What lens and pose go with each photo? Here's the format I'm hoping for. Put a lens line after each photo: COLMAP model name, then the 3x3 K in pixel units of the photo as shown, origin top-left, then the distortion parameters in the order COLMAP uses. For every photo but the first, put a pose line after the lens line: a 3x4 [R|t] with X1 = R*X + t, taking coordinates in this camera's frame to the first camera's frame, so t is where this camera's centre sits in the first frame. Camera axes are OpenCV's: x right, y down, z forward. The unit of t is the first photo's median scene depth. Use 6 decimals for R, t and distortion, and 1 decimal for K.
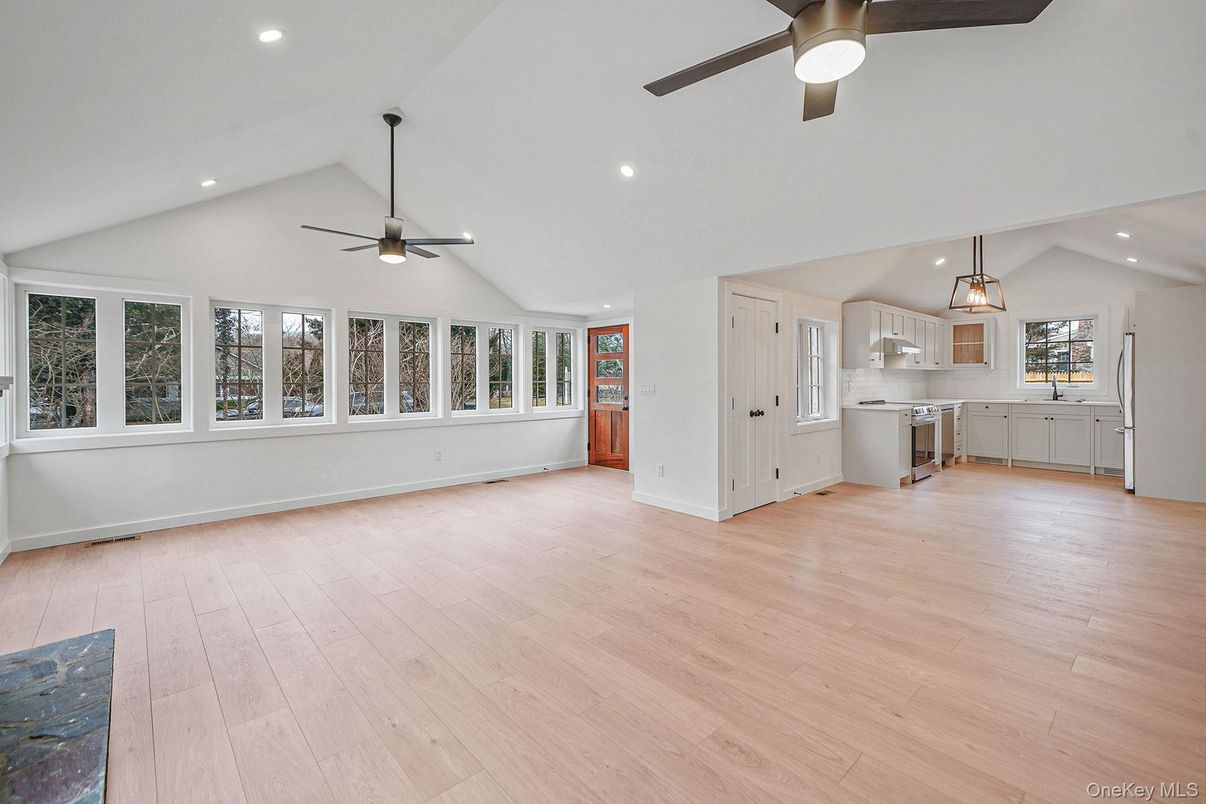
lens RADIAL K [[519.5, 0, 603.7], [0, 519.5, 385.9], [0, 0, 1]] dist [0.000382, 0.000190]
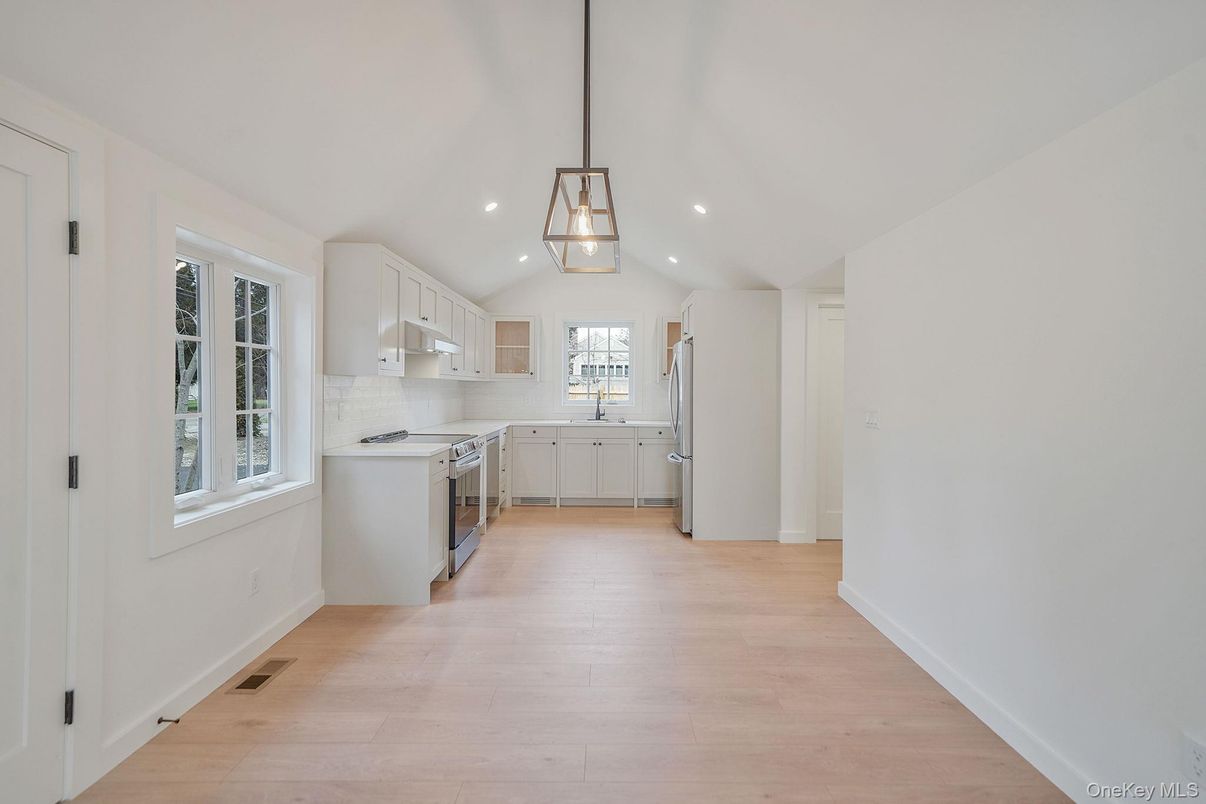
lens RADIAL K [[519.5, 0, 603.7], [0, 519.5, 385.9], [0, 0, 1]] dist [0.000382, 0.000190]
pose [[0.662127, 0.012342, 0.749290, 0.253903], [-0.001162, 0.999880, -0.015444, -0.015253], [-0.749391, 0.009355, 0.662062, 0.454296]]
